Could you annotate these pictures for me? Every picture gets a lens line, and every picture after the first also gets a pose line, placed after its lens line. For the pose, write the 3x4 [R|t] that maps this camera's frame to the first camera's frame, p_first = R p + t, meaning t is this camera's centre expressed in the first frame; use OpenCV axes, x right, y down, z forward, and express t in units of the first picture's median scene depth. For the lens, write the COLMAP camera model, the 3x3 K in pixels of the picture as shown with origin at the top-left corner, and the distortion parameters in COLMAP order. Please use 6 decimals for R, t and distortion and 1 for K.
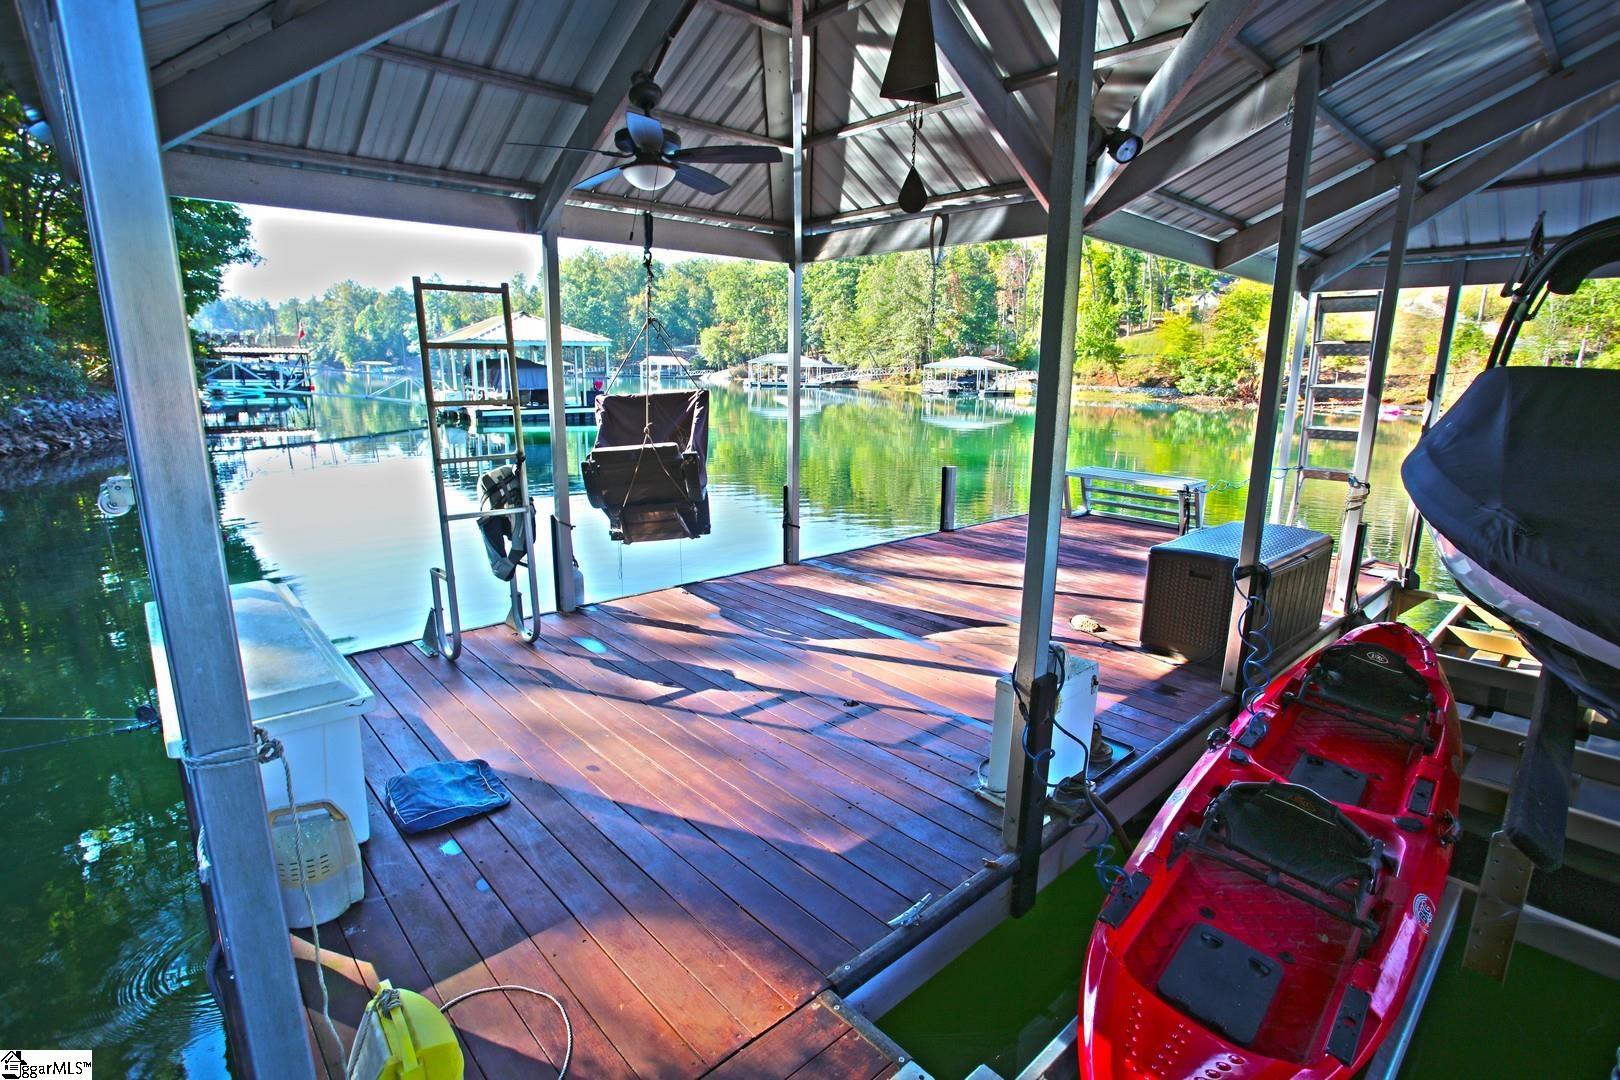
lens RADIAL K [[788.4, 0, 817.1], [0, 788.4, 542.1], [0, 0, 1]] dist [-0.068514, 0.031593]
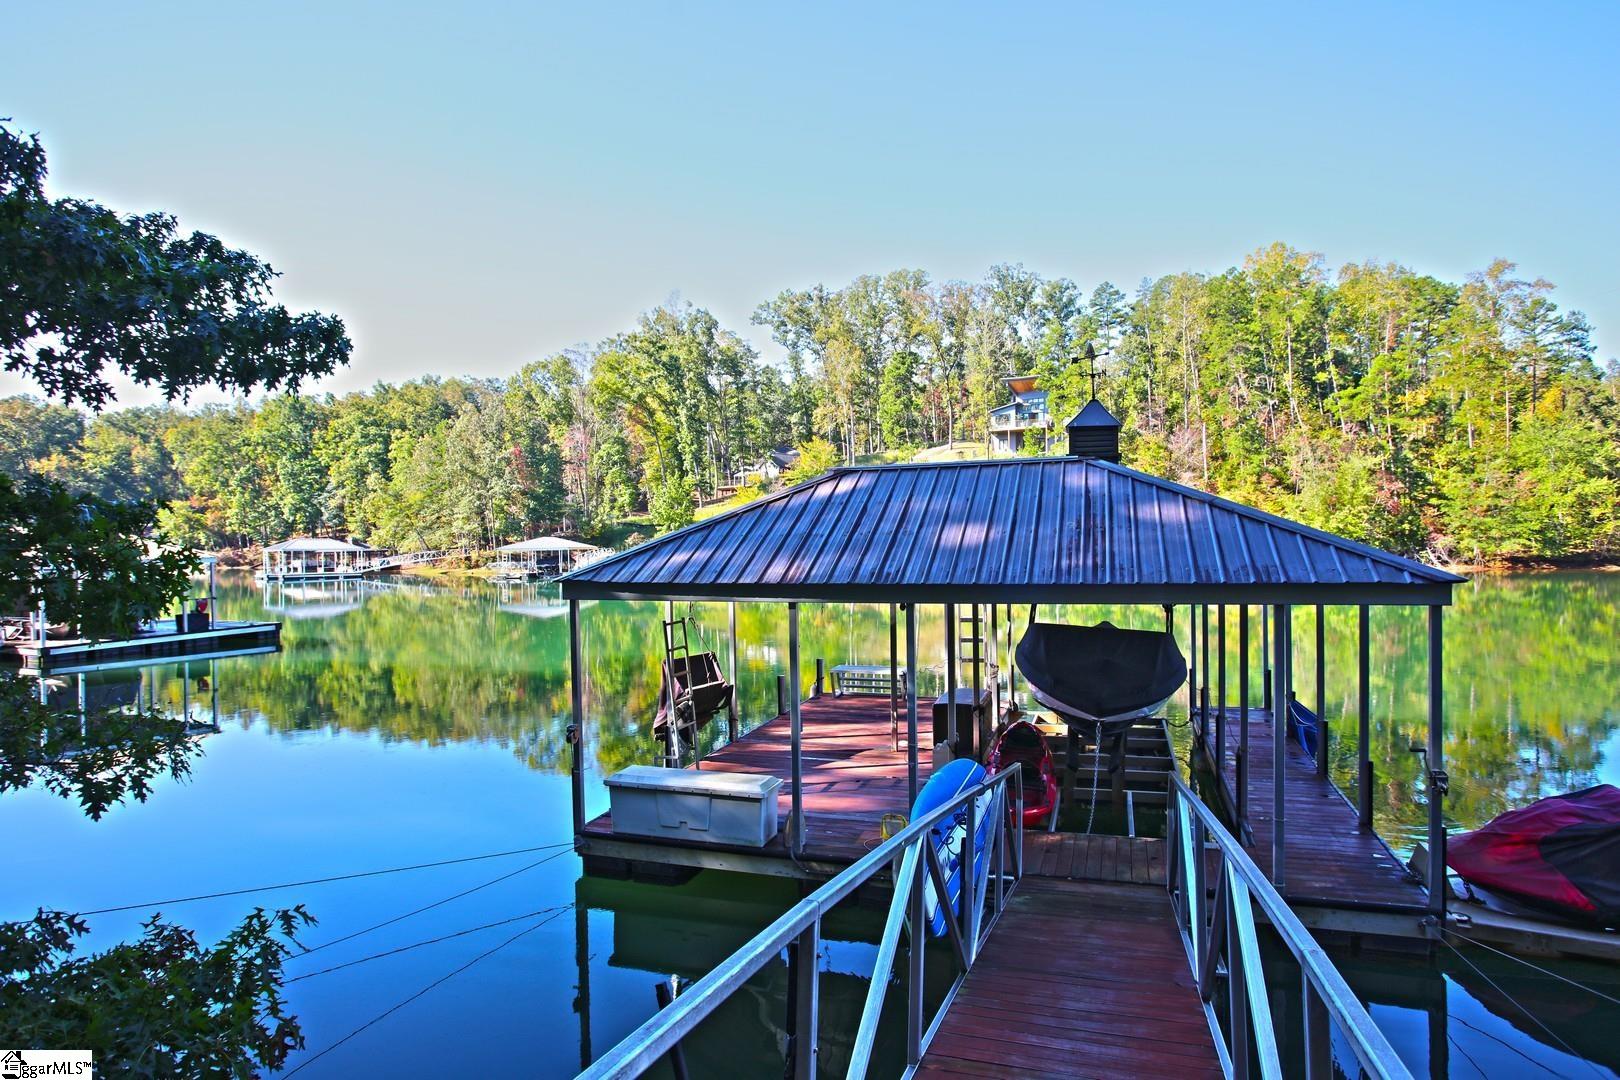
lens RADIAL K [[917.9, 0, 813.8], [0, 917.9, 551.8], [0, 0, 1]] dist [-0.040855, 0.019165]
pose [[0.870437, -0.039345, 0.490704, -0.066884], [0.135714, 0.977352, -0.162372, -0.002325], [-0.473202, 0.207930, 0.856063, -0.070900]]
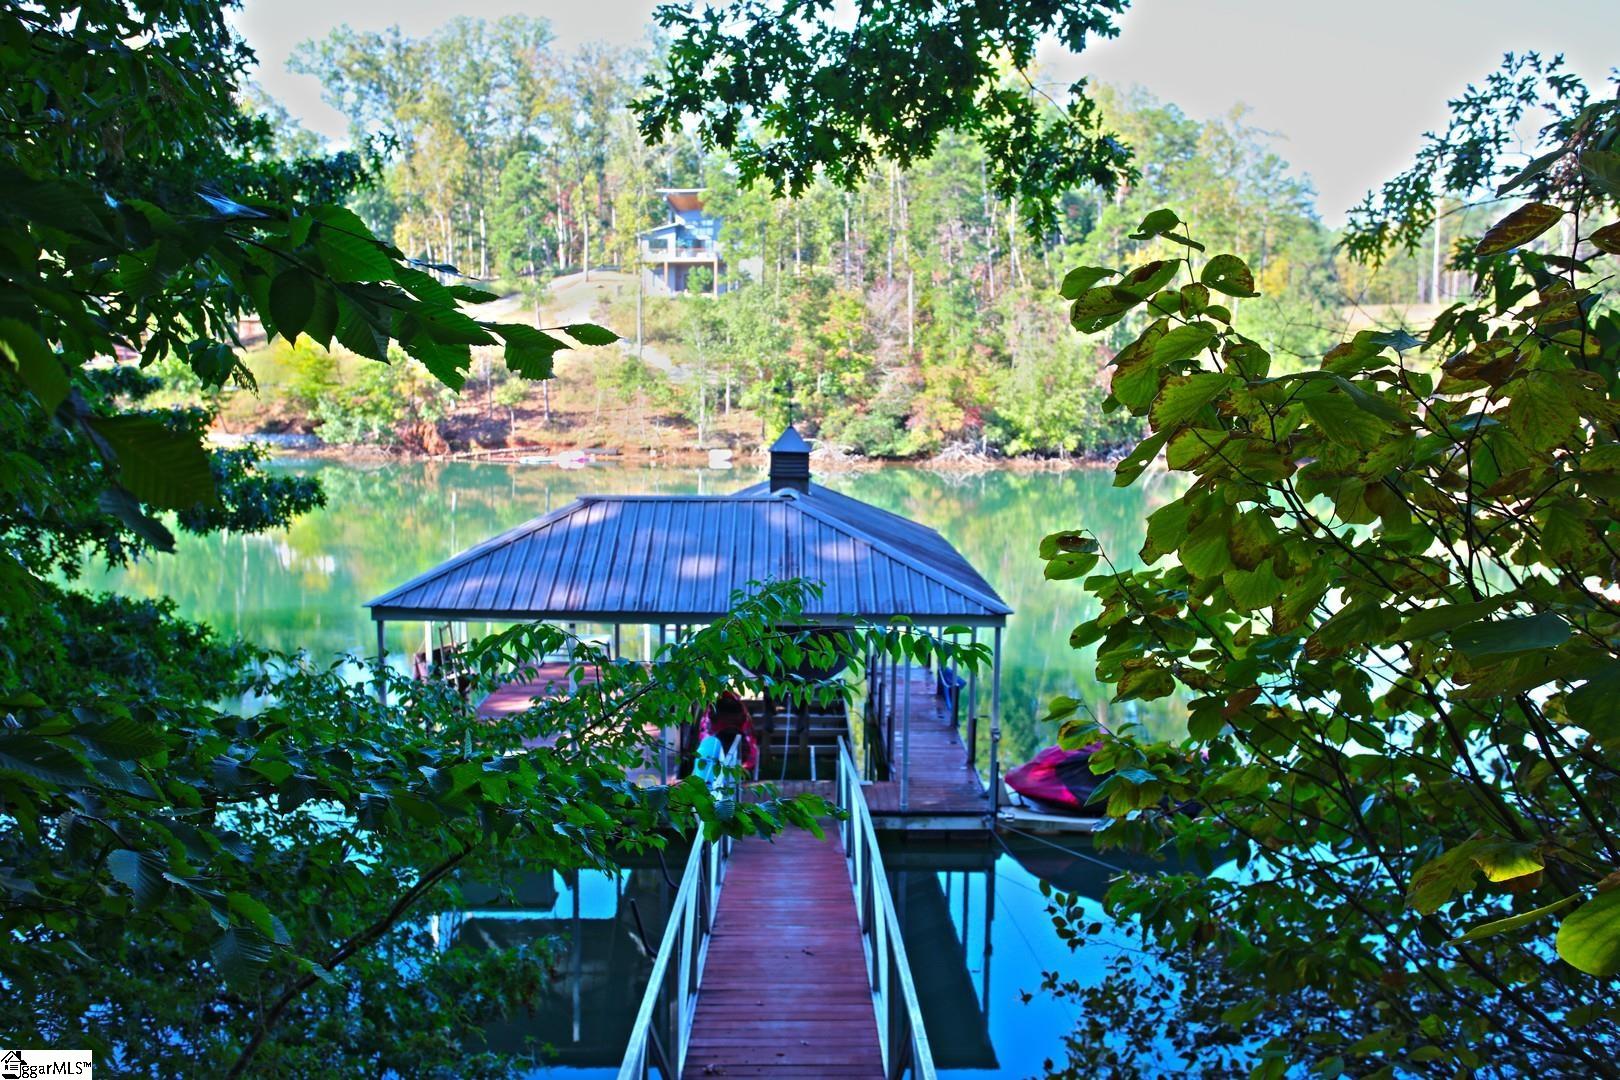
lens RADIAL K [[1305.2, 0, 800.6], [0, 1305.2, 543.5], [0, 0, 1]] dist [-0.006469, 0.011127]
pose [[0.672944, -0.100345, 0.732855, -0.137486], [0.158774, 0.987258, -0.010616, -0.018247], [-0.722452, 0.123502, 0.680302, -0.138692]]
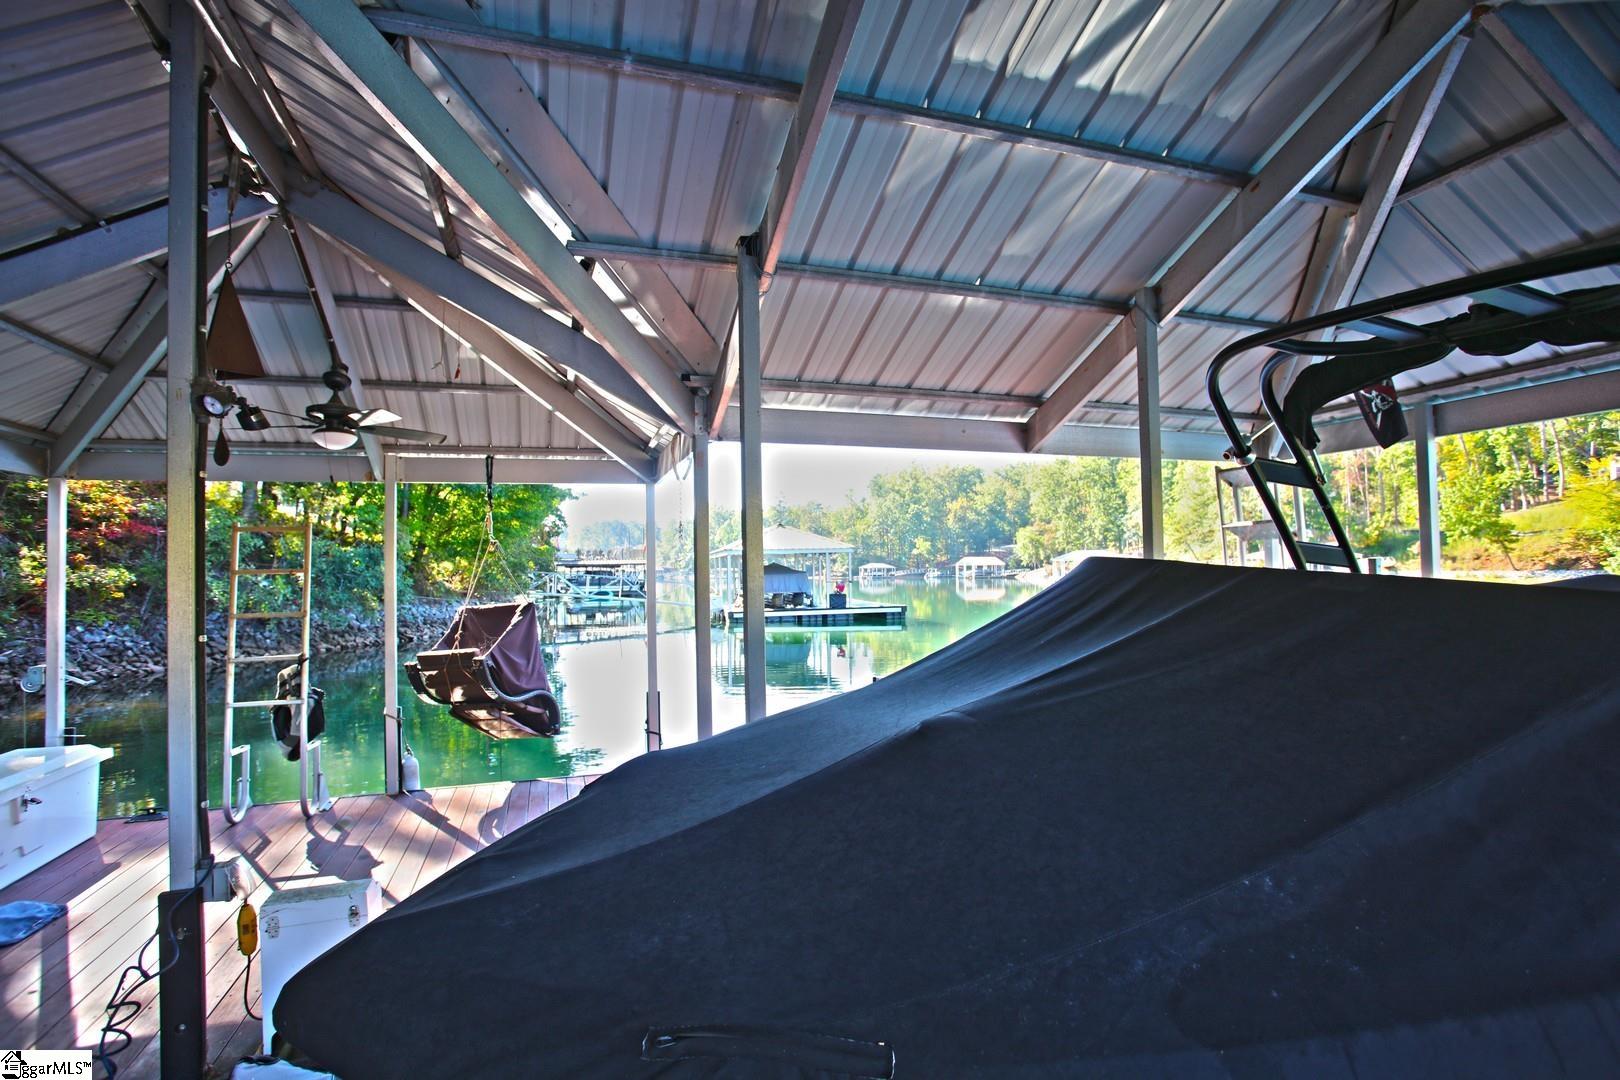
lens RADIAL K [[788.4, 0, 822.8], [0, 788.4, 537.1], [0, 0, 1]] dist [-0.068514, 0.031593]
pose [[0.918116, -0.048007, -0.393394, 0.047963], [-0.053957, 0.968251, -0.244085, -0.002217], [0.392622, 0.245325, 0.886377, 0.011643]]
